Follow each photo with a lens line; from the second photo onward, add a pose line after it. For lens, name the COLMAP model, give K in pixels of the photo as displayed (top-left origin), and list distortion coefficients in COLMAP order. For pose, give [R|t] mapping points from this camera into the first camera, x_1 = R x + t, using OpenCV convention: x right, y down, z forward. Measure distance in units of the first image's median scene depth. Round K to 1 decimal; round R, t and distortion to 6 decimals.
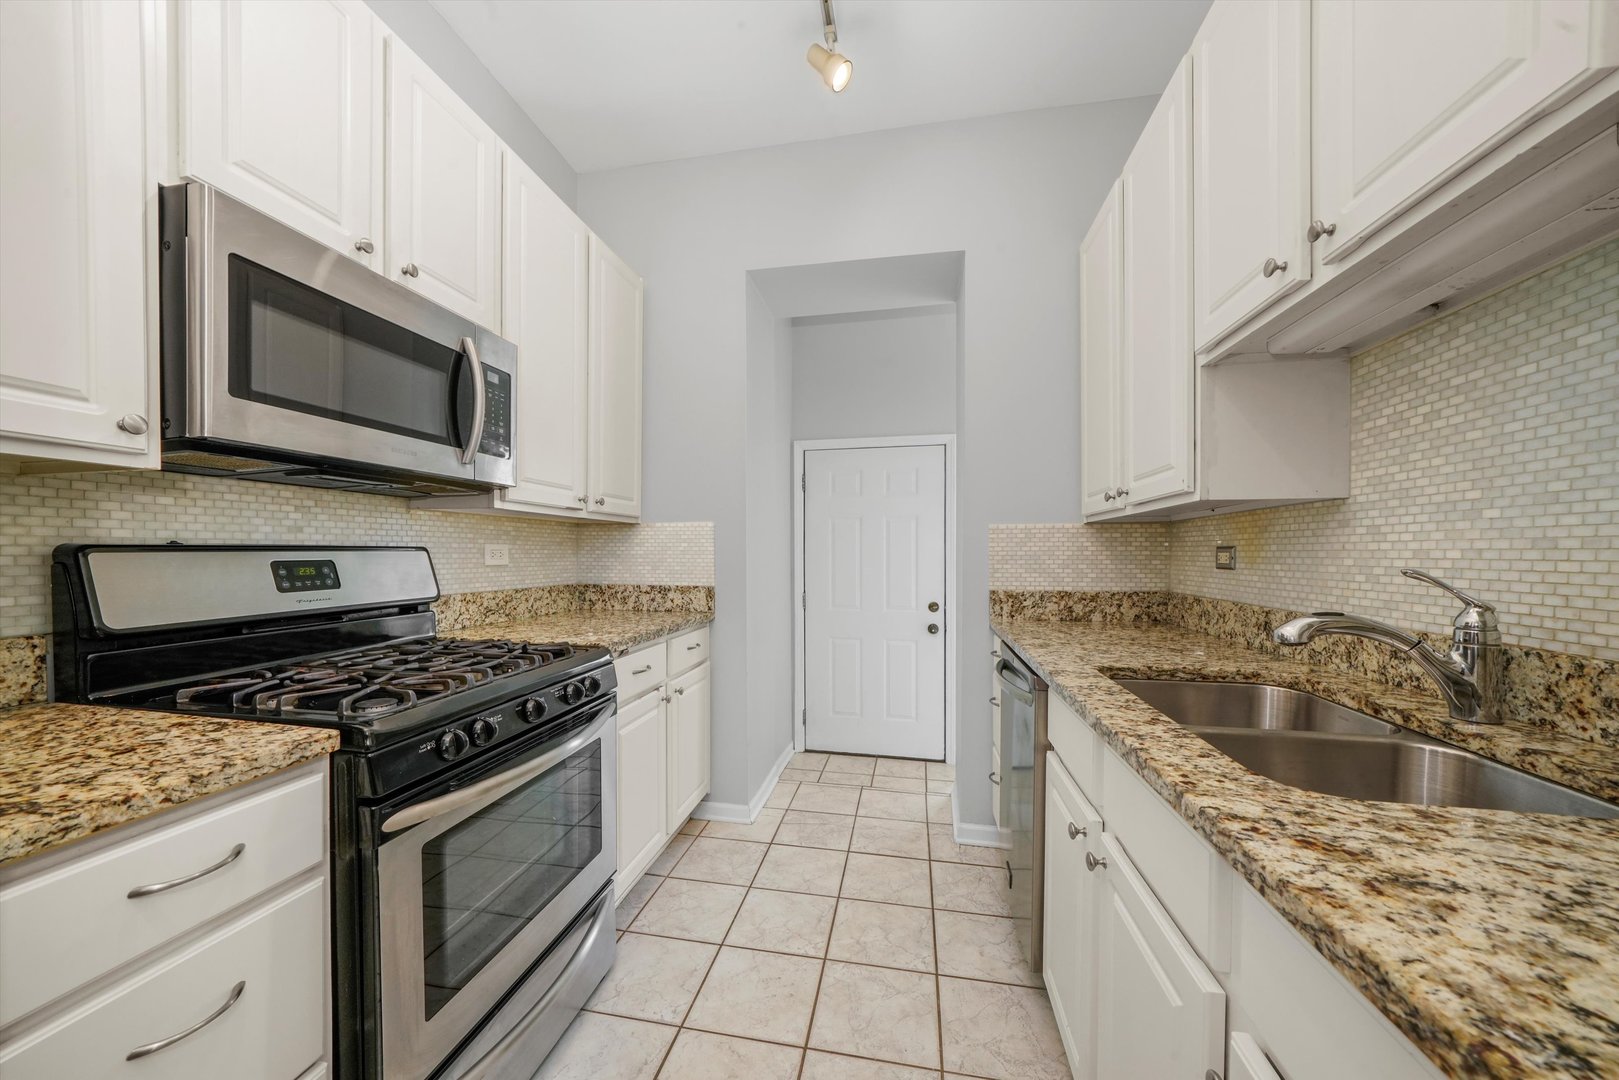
lens RADIAL K [[562.3, 0, 797.5], [0, 562.3, 563.2], [0, 0, 1]] dist [-0.022222, 0.001572]
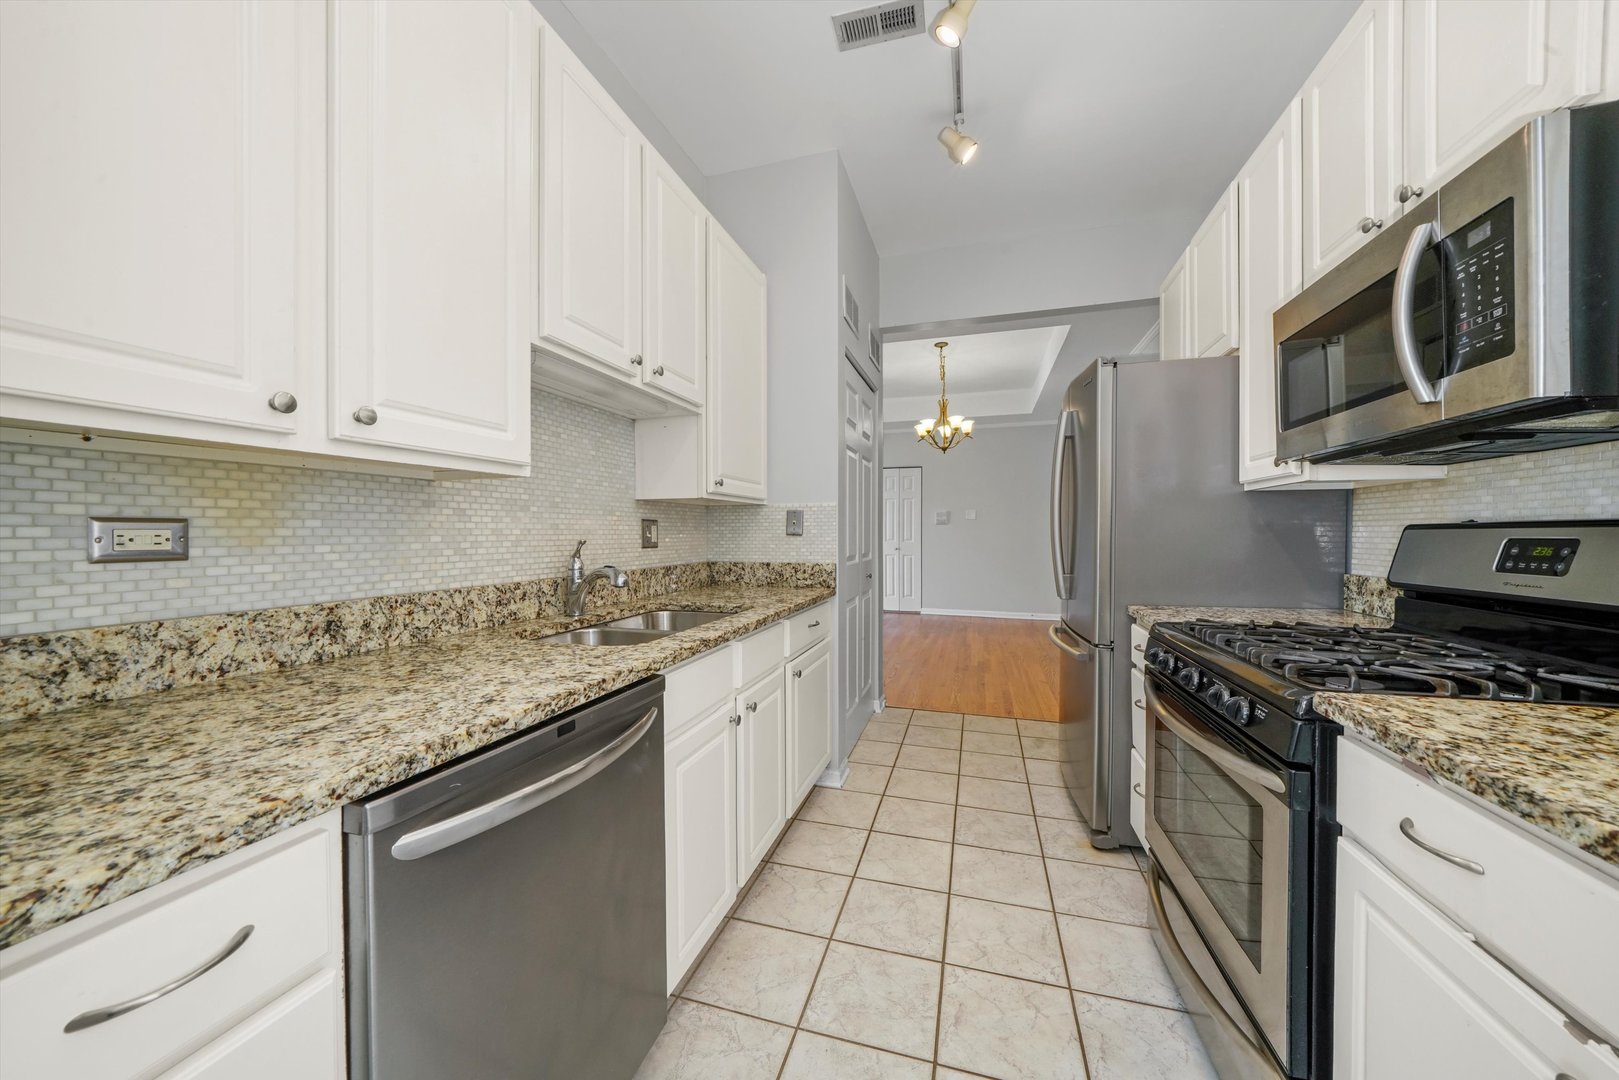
lens RADIAL K [[562.3, 0, 819.0], [0, 562.3, 531.8], [0, 0, 1]] dist [-0.022222, 0.001572]
pose [[-0.997433, 0.000942, 0.071604, 0.120516], [0.002187, 0.999848, 0.017318, -0.027907], [-0.071576, 0.017430, -0.997283, 1.684391]]
